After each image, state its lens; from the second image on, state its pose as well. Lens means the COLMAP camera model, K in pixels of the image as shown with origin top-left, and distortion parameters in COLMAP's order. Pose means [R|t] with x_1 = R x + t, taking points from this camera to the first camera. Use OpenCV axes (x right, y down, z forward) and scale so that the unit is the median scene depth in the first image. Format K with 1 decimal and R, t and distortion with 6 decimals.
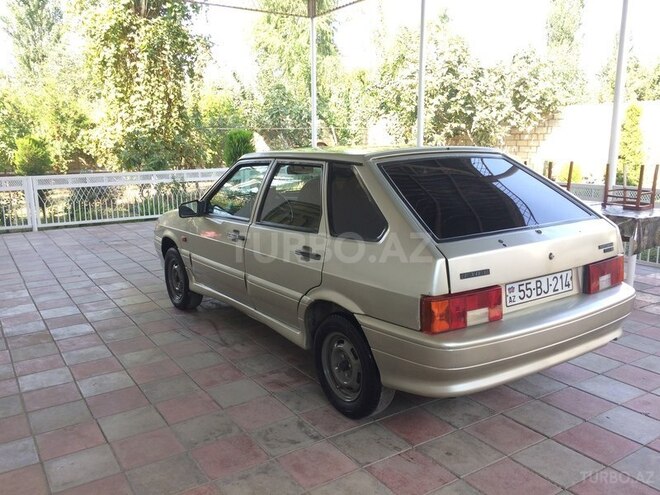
lens RADIAL K [[564.2, 0, 331.4], [0, 564.2, 248.4], [0, 0, 1]] dist [0.073249, -0.093295]
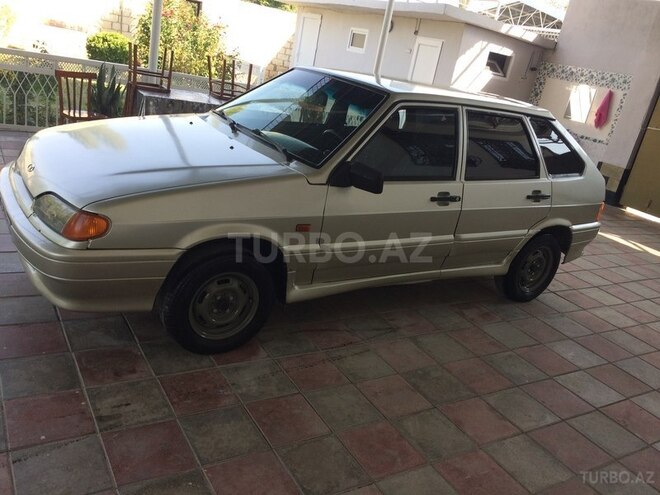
lens RADIAL K [[564.2, 0, 325.9], [0, 564.2, 253.4], [0, 0, 1]] dist [0.073249, -0.093295]
pose [[0.022745, -0.329670, 0.943822, -0.961688], [0.012178, 0.944088, 0.329470, -0.218551], [-0.999667, 0.004000, 0.025488, 1.092684]]
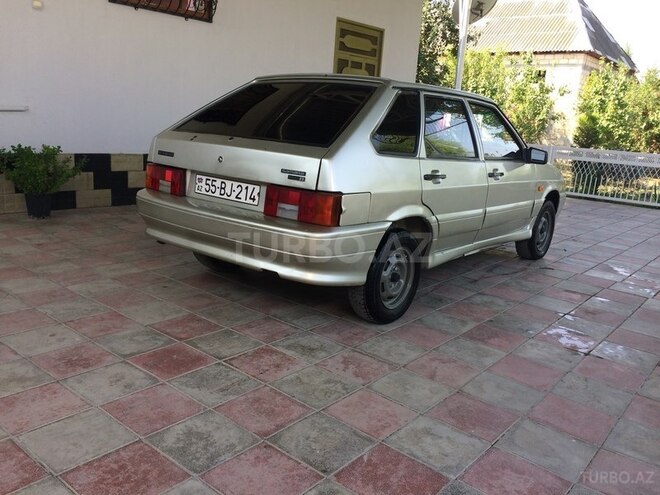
lens RADIAL K [[564.2, 0, 329.8], [0, 564.2, 248.1], [0, 0, 1]] dist [0.073249, -0.093295]
pose [[0.287231, 0.246767, -0.925529, 1.021640], [-0.252380, 0.951599, 0.175394, -0.046928], [0.924015, 0.183206, 0.335608, 0.577370]]
